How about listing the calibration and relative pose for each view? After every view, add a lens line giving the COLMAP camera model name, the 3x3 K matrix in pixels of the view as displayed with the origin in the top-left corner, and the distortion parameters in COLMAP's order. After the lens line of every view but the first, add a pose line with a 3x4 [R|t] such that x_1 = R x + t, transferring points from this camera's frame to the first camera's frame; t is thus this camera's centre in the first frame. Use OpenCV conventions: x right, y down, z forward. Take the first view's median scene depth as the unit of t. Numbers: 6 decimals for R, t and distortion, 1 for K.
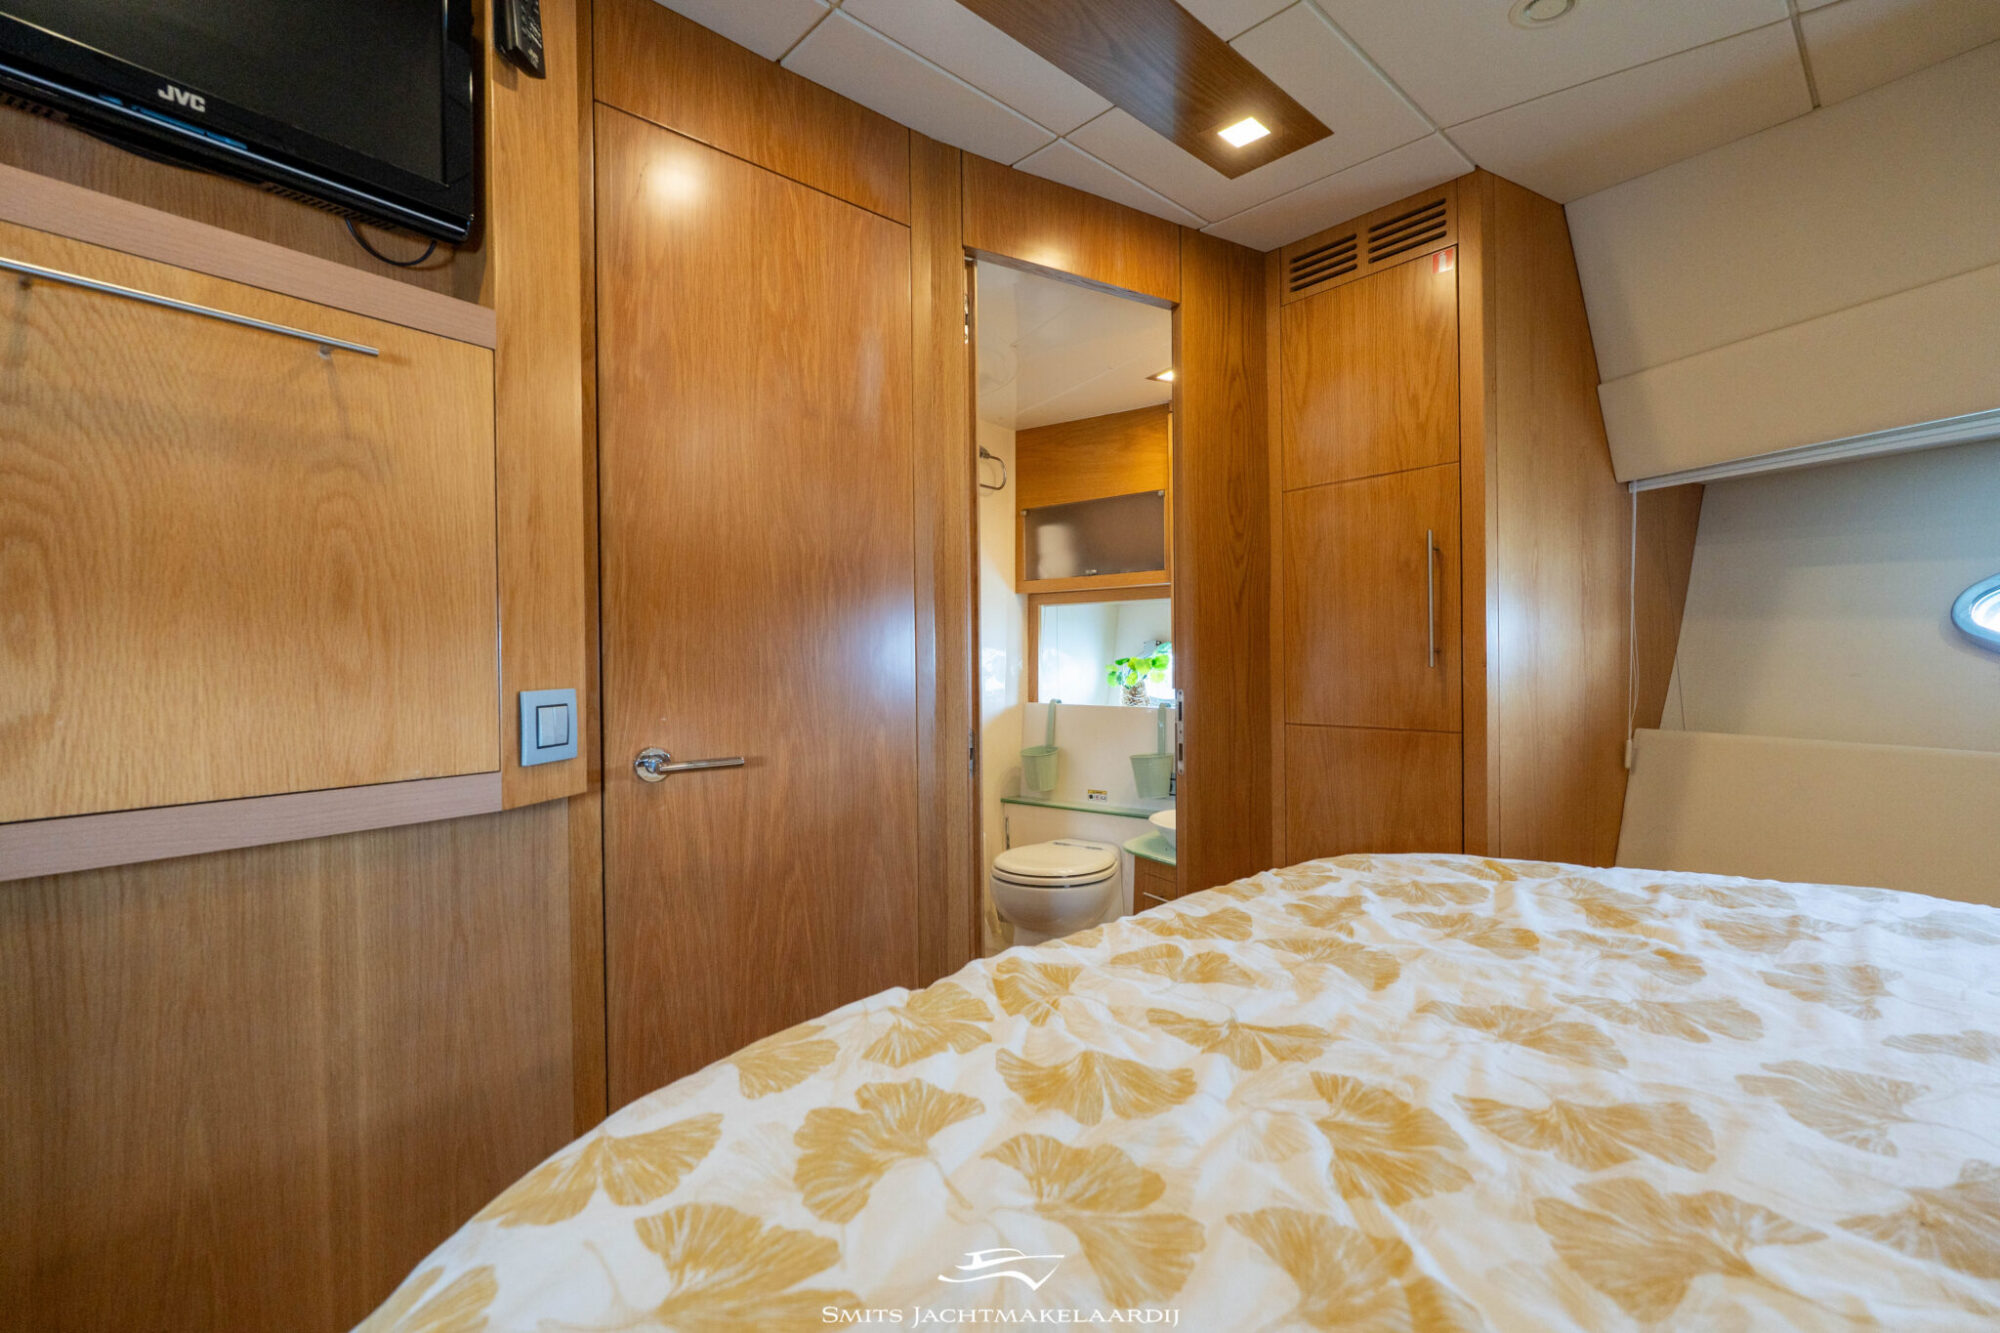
lens RADIAL K [[880.3, 0, 1007.8], [0, 880.3, 662.2], [0, 0, 1]] dist [-0.001996, -0.000150]
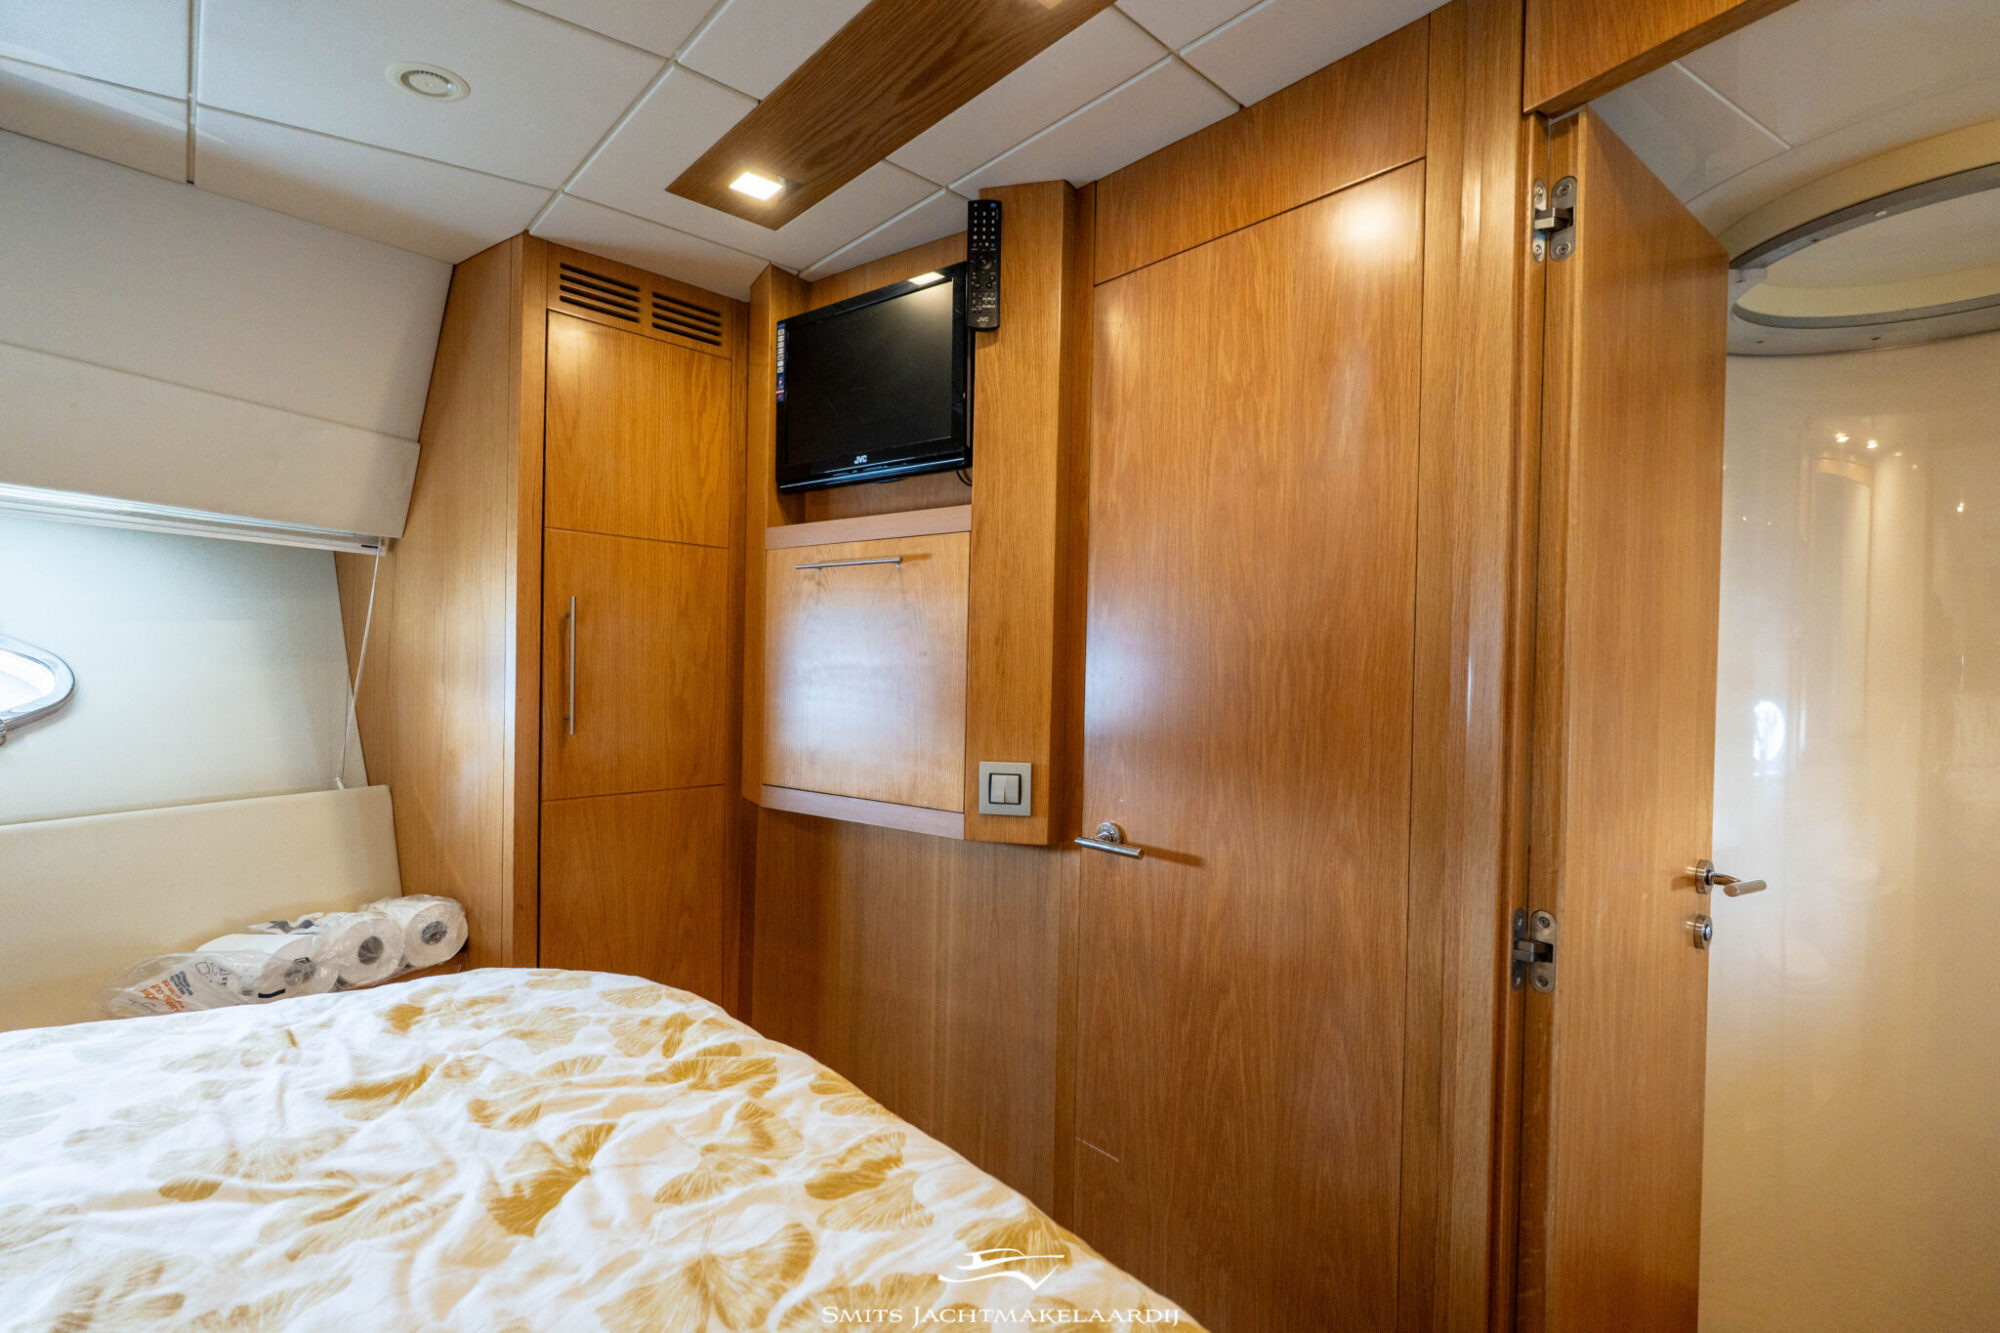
lens RADIAL K [[880.3, 0, 1004.0], [0, 880.3, 665.5], [0, 0, 1]] dist [-0.001996, -0.000150]
pose [[0.006921, 0.010082, -0.999925, 0.674391], [-0.026408, 0.999602, 0.009896, -0.105358], [0.999627, 0.026338, 0.007185, 0.775919]]
